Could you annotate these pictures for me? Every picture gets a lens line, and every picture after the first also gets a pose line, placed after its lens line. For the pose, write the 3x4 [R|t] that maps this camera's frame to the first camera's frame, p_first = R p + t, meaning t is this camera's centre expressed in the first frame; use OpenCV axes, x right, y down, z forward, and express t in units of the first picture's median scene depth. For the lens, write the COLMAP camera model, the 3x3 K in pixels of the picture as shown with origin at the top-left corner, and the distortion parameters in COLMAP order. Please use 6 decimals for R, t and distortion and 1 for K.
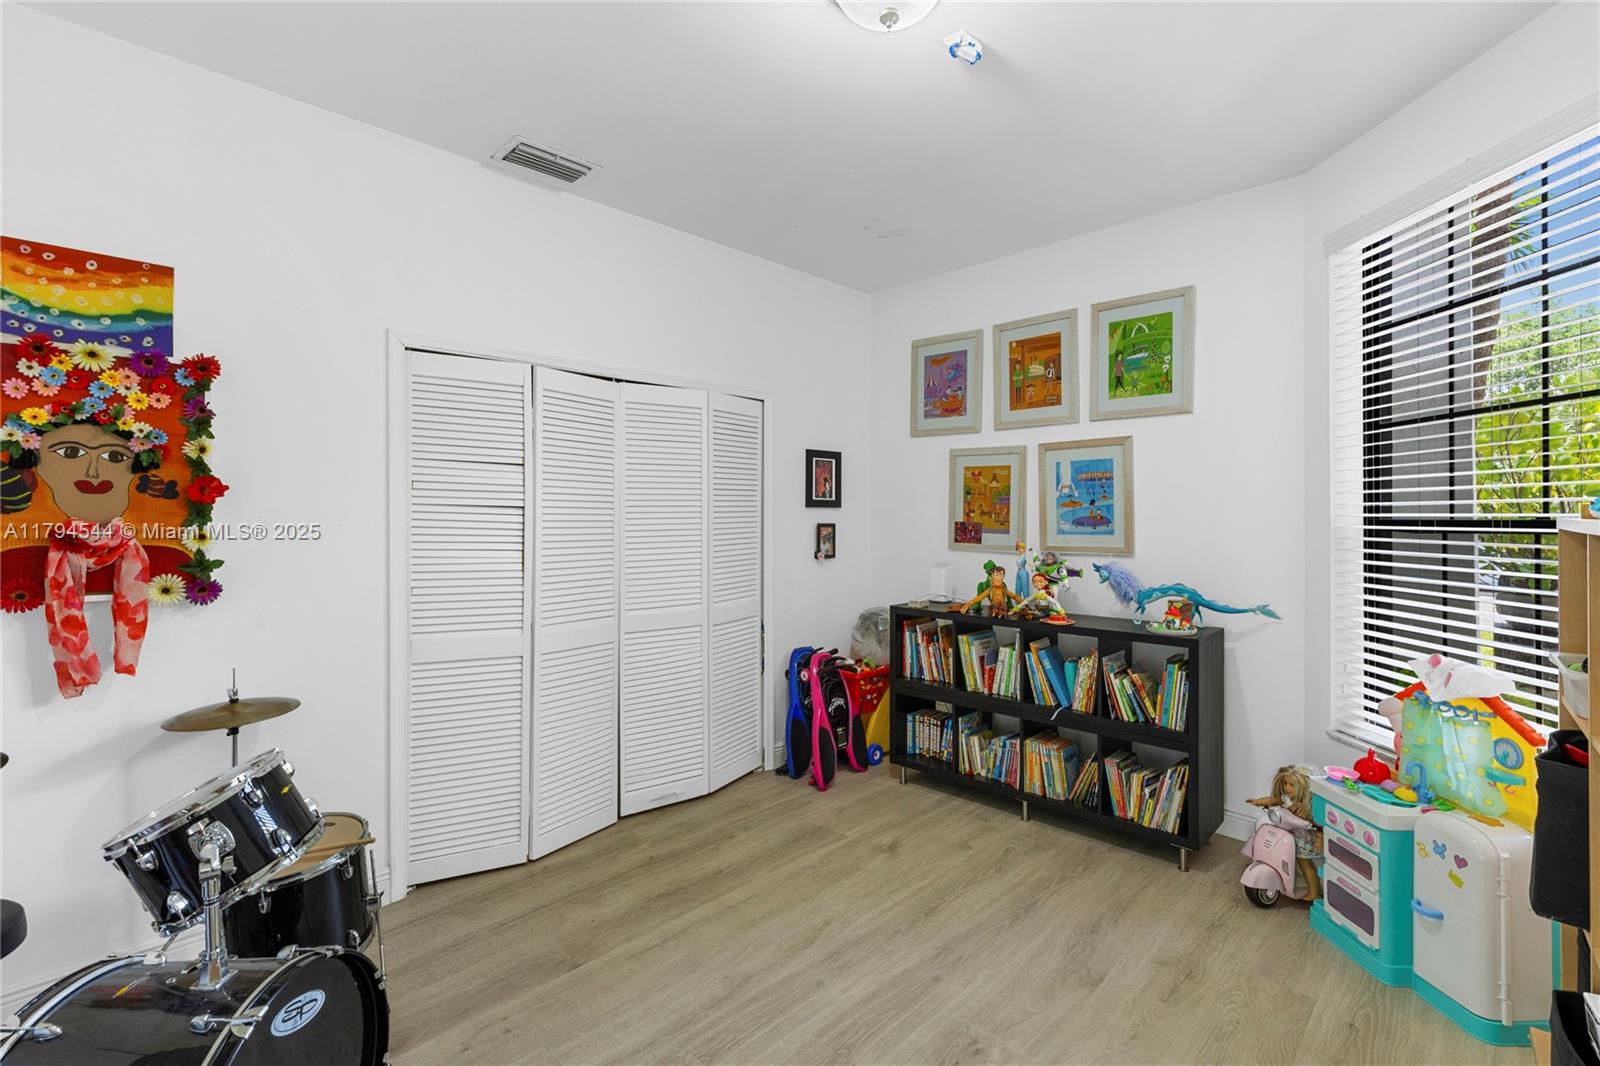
lens RADIAL K [[729.8, 0, 809.5], [0, 729.8, 522.1], [0, 0, 1]] dist [0.006014, -0.000699]
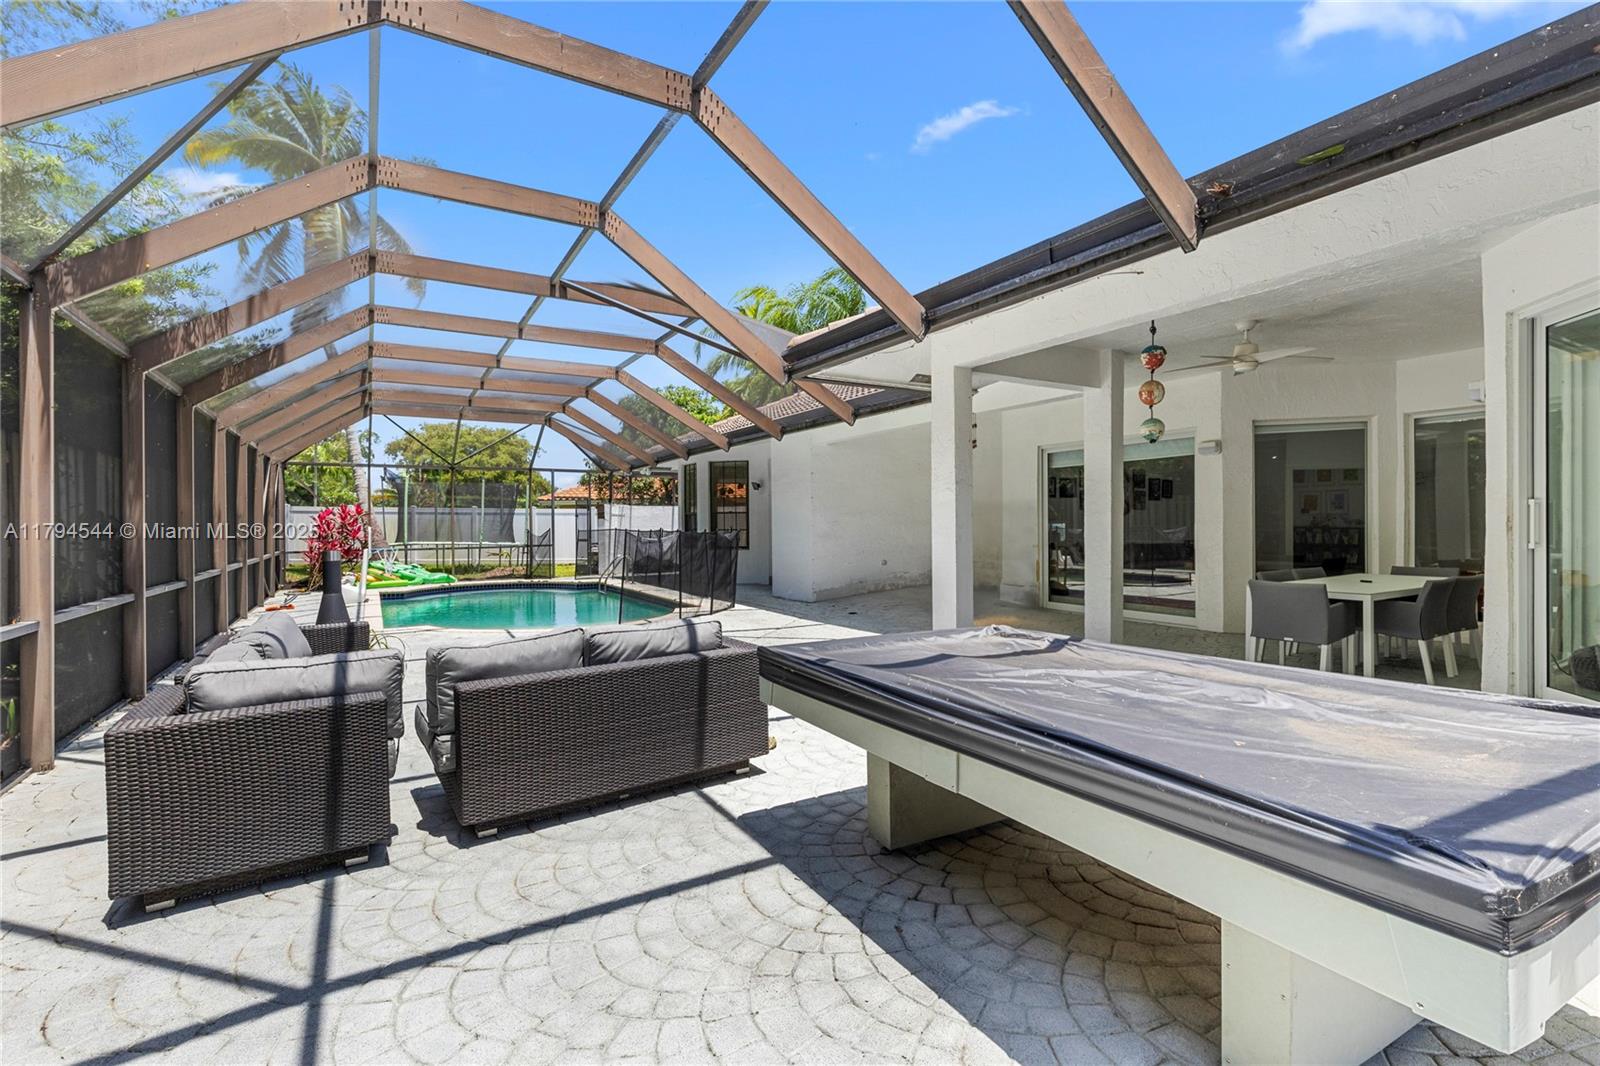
lens RADIAL K [[729.8, 0, 795.8], [0, 729.8, 527.0], [0, 0, 1]] dist [0.006014, -0.000699]
pose [[0.962009, -0.006212, -0.272948, -1.770788], [0.006241, 0.999980, -0.000765, 0.113031], [0.272948, -0.000968, 0.962028, -4.703198]]
